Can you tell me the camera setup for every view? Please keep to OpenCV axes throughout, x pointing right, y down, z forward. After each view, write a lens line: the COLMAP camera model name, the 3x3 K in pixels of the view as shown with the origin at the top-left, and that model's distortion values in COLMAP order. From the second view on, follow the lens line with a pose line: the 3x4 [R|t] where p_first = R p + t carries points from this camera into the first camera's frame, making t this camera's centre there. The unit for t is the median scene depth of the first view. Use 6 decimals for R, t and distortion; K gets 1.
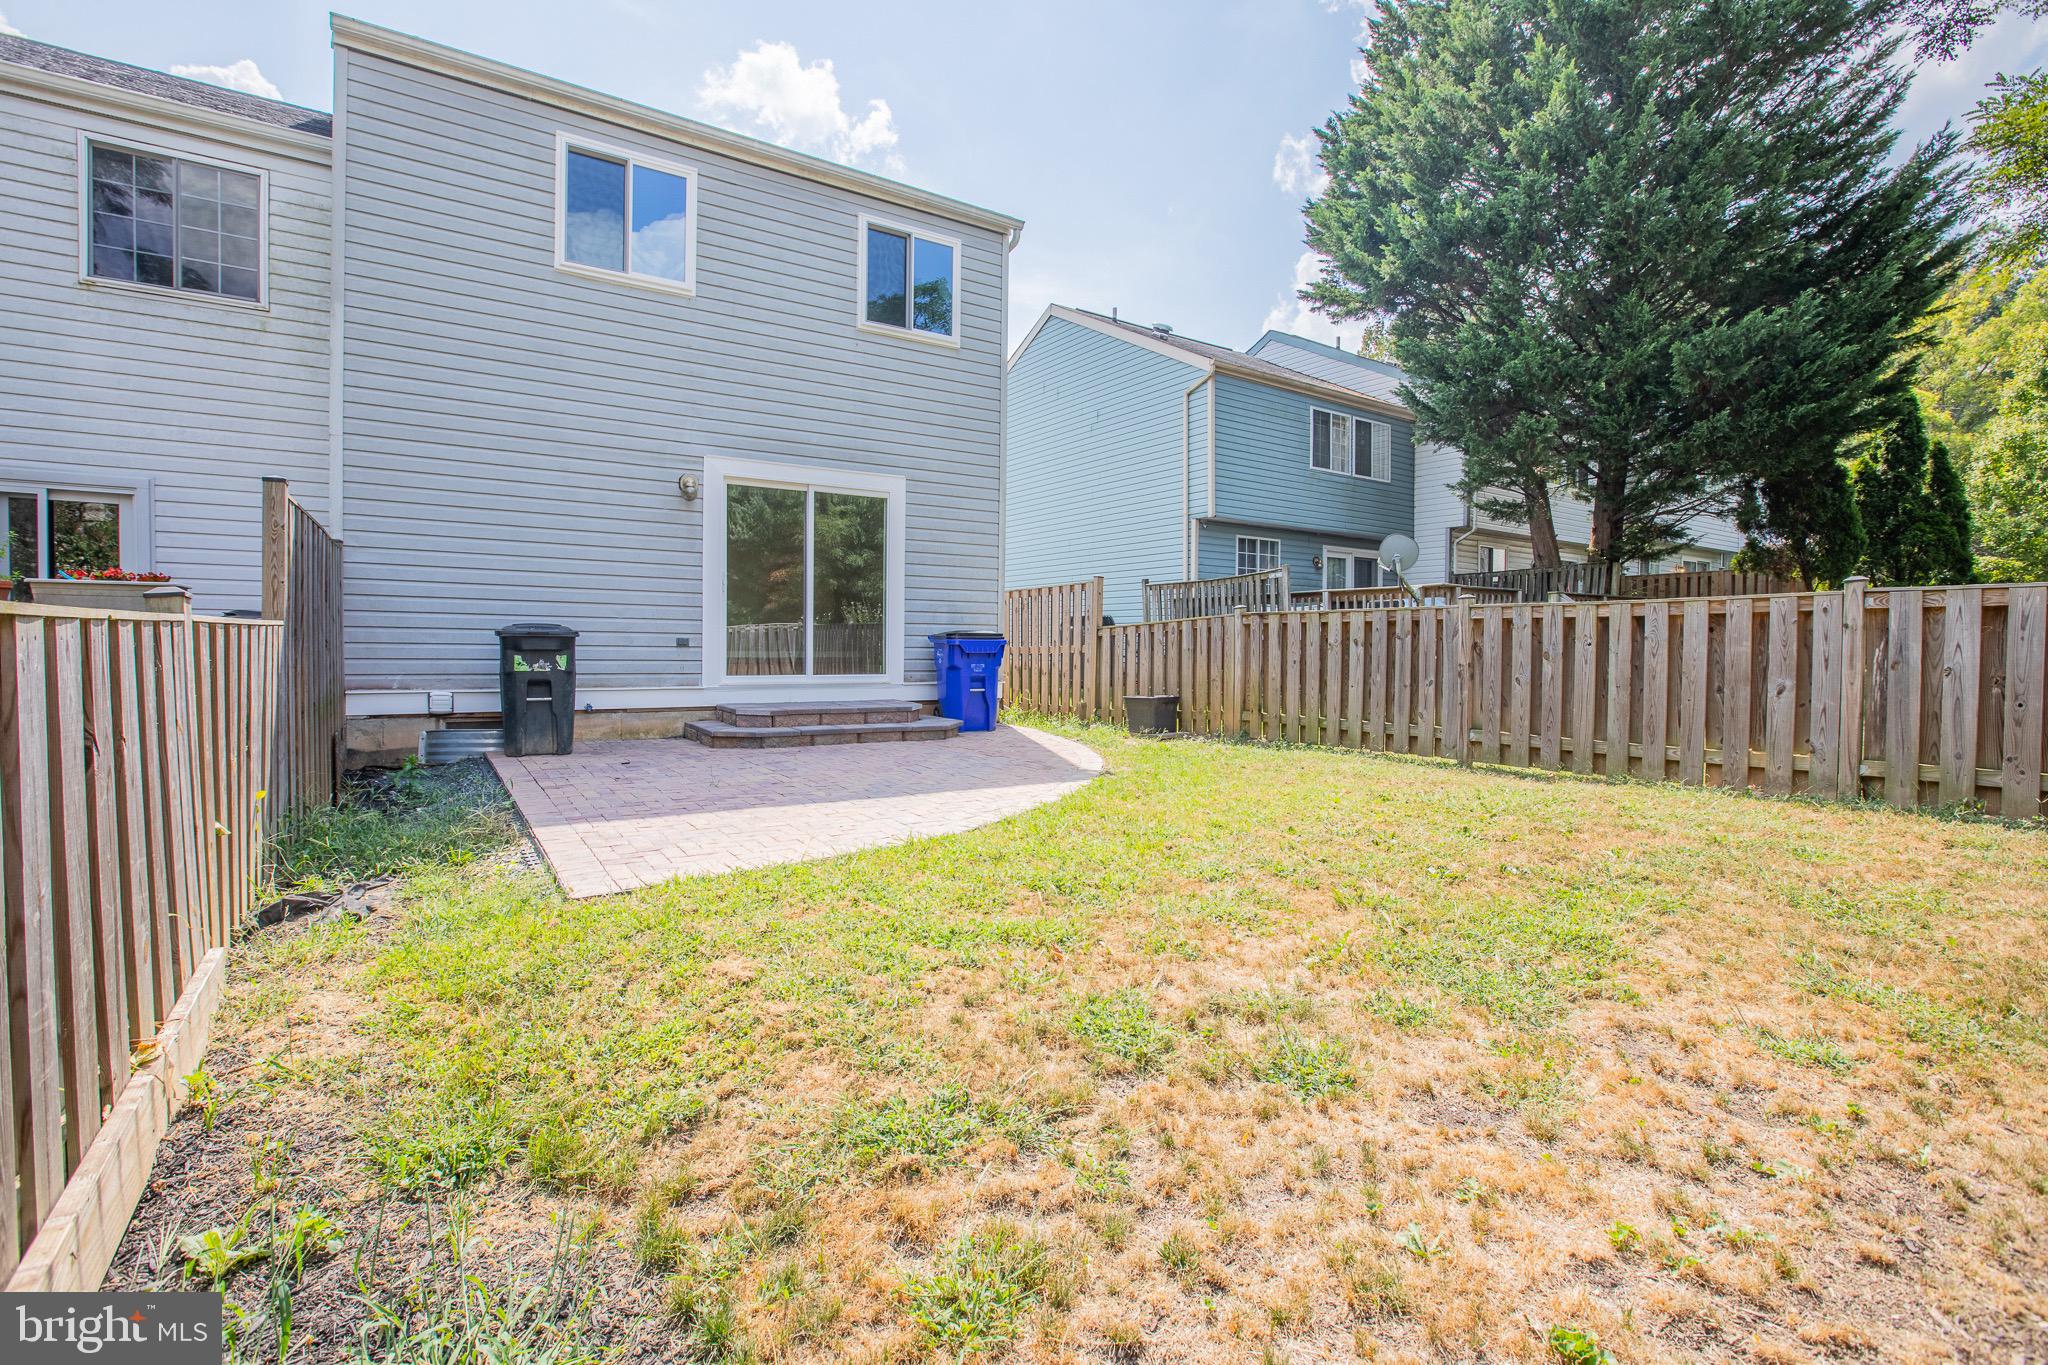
lens RADIAL K [[938.4, 0, 1028.7], [0, 938.4, 669.8], [0, 0, 1]] dist [-0.052775, 0.020381]
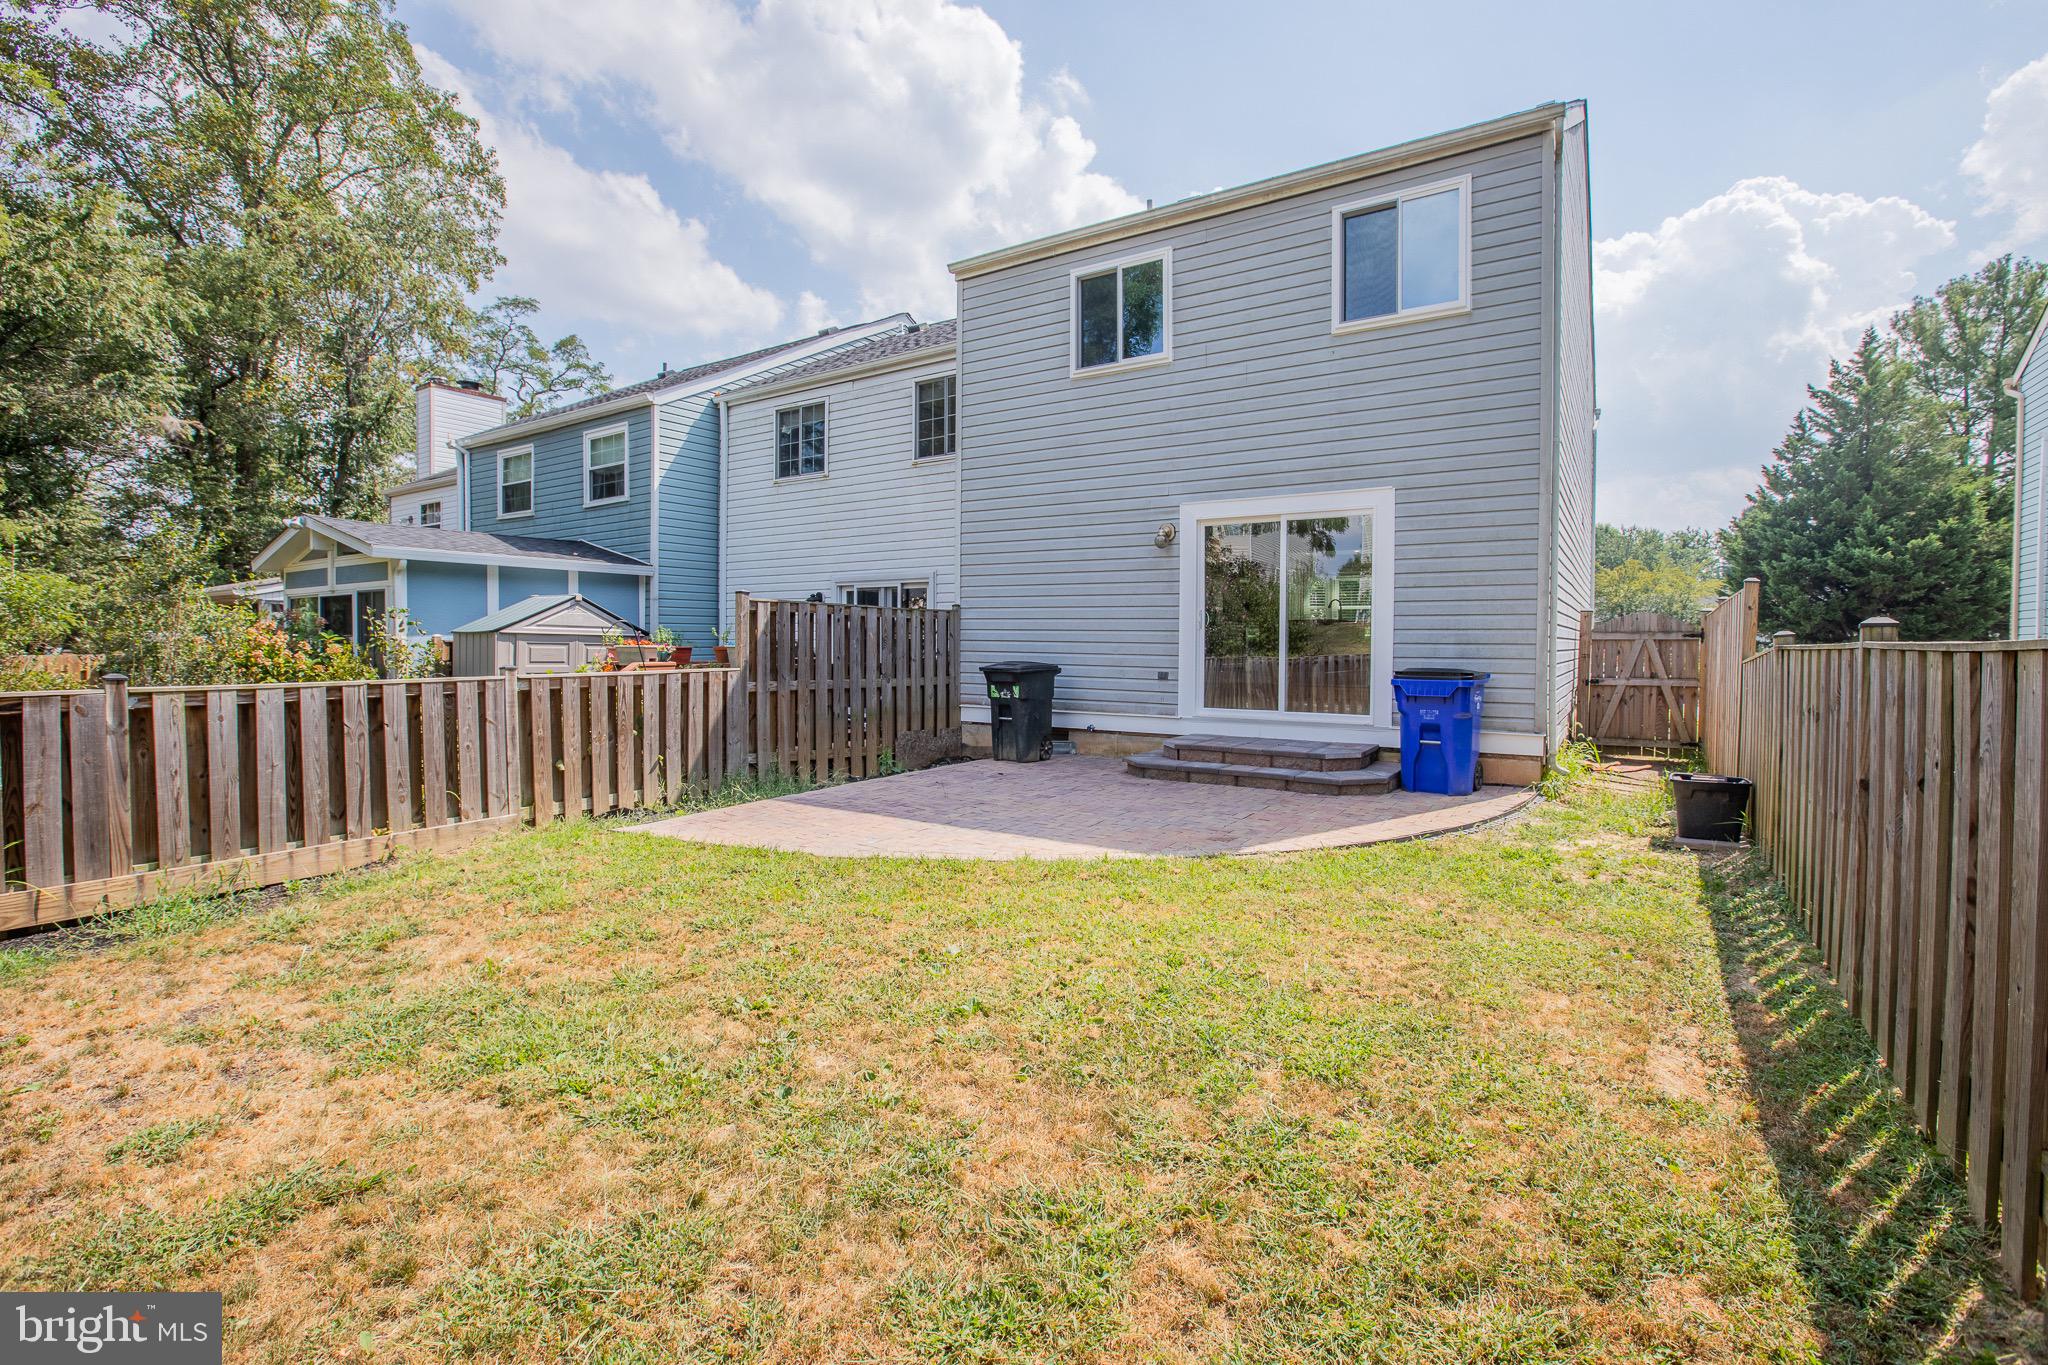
lens RADIAL K [[938.4, 0, 1028.7], [0, 938.4, 669.8], [0, 0, 1]] dist [-0.052775, 0.020381]
pose [[0.420760, 0.002601, -0.907168, 0.559402], [-0.035234, 0.999288, -0.013477, -0.015633], [0.906487, 0.037633, 0.420552, 0.385717]]
